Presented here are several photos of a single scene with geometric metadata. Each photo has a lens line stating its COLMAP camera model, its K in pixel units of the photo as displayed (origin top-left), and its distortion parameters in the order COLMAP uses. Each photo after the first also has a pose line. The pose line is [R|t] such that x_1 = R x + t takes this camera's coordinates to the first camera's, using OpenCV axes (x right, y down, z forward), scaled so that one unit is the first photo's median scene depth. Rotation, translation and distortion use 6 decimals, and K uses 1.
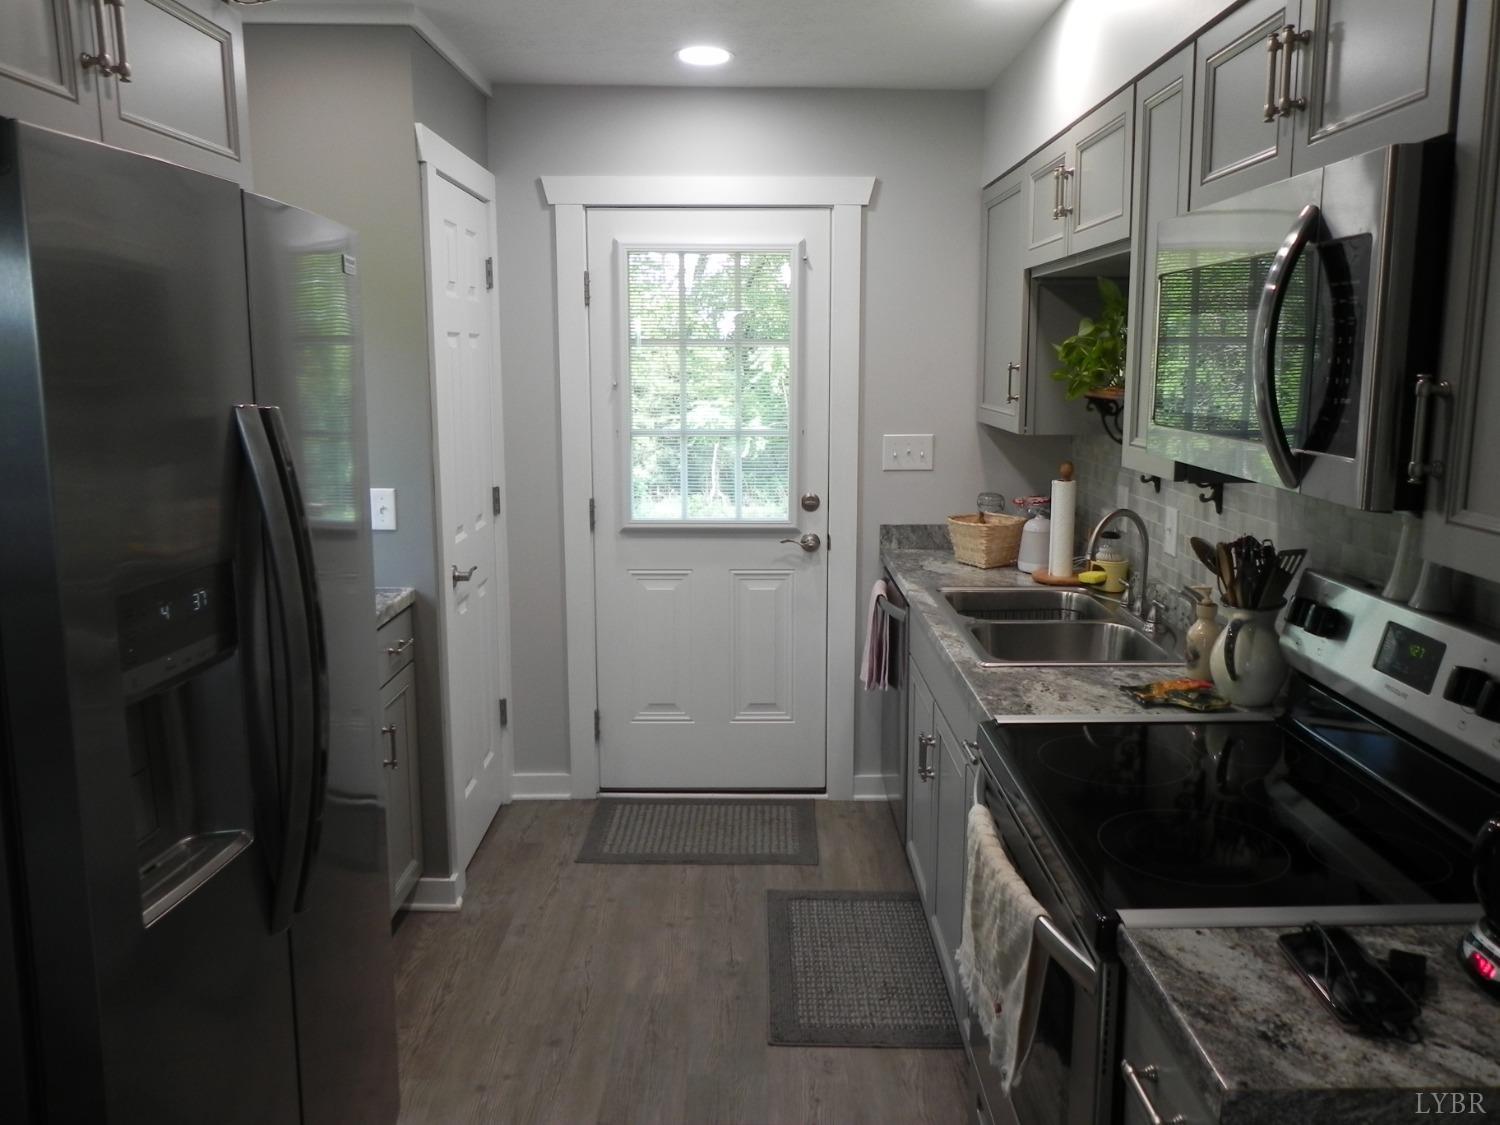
lens RADIAL K [[1119.5, 0, 750.1], [0, 1119.5, 556.8], [0, 0, 1]] dist [-0.013863, 0.007267]
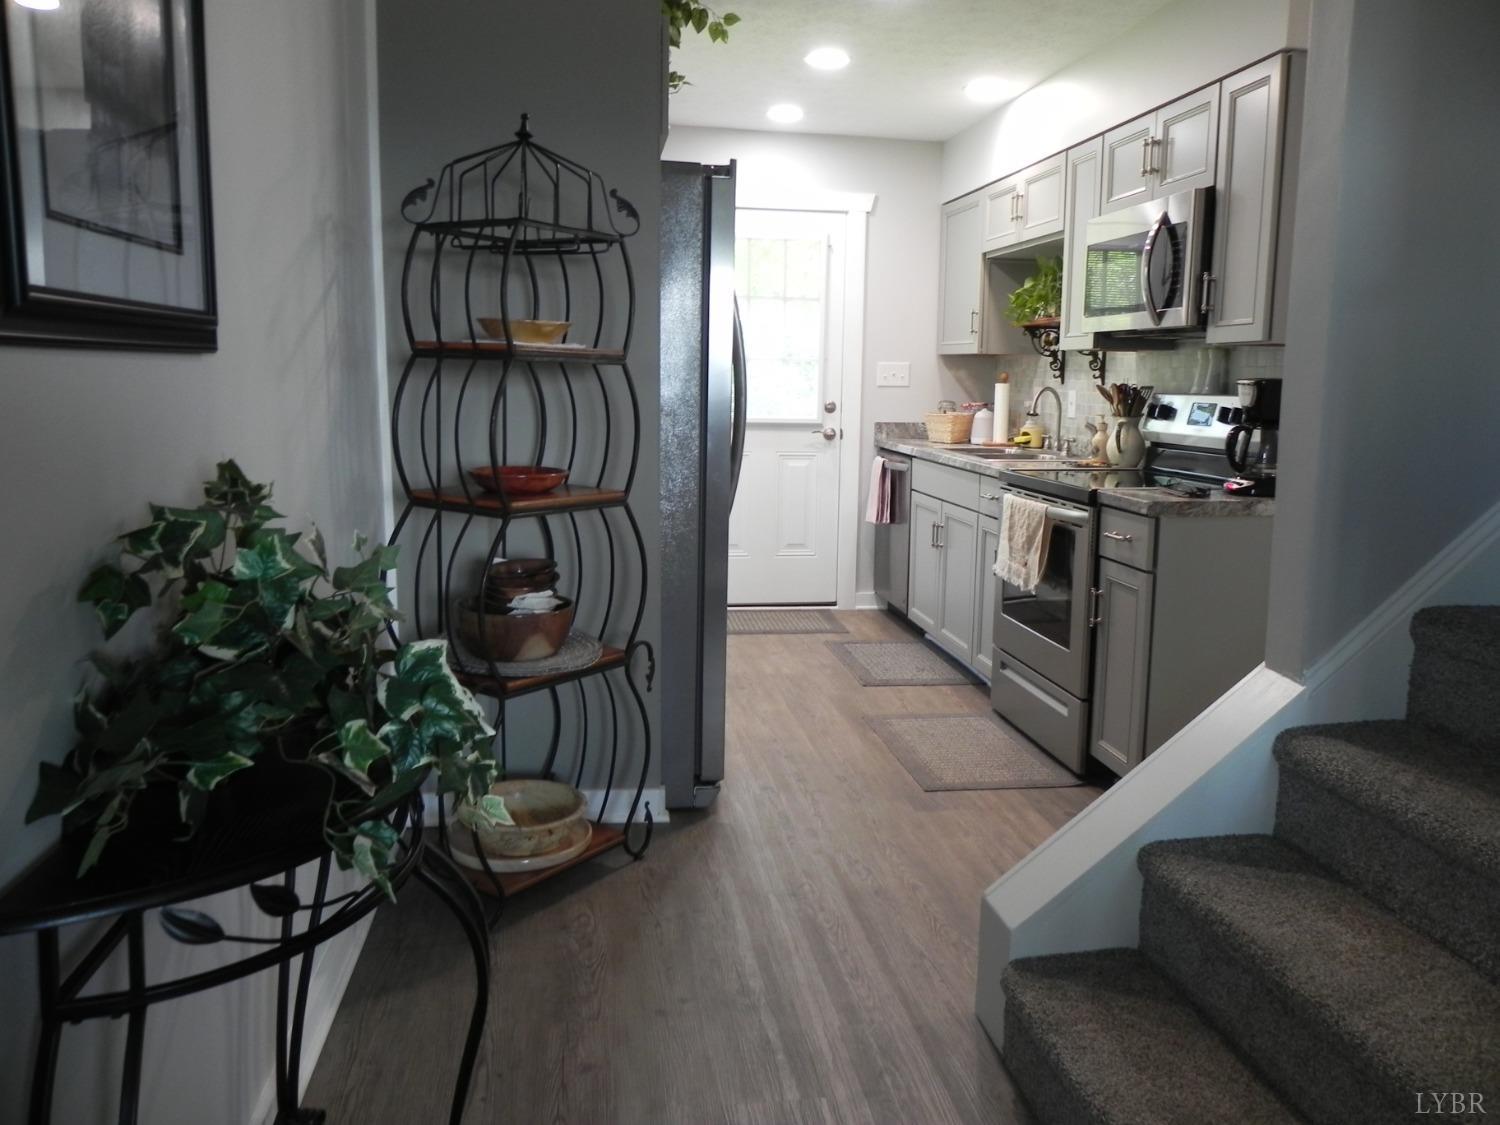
lens RADIAL K [[1119.5, 0, 750.4], [0, 1119.5, 559.2], [0, 0, 1]] dist [-0.013863, 0.007267]
pose [[0.987931, -0.006942, 0.154741, -0.383082], [0.008887, 0.999890, -0.011881, 0.231663], [-0.154642, 0.013113, 0.987884, -0.627833]]
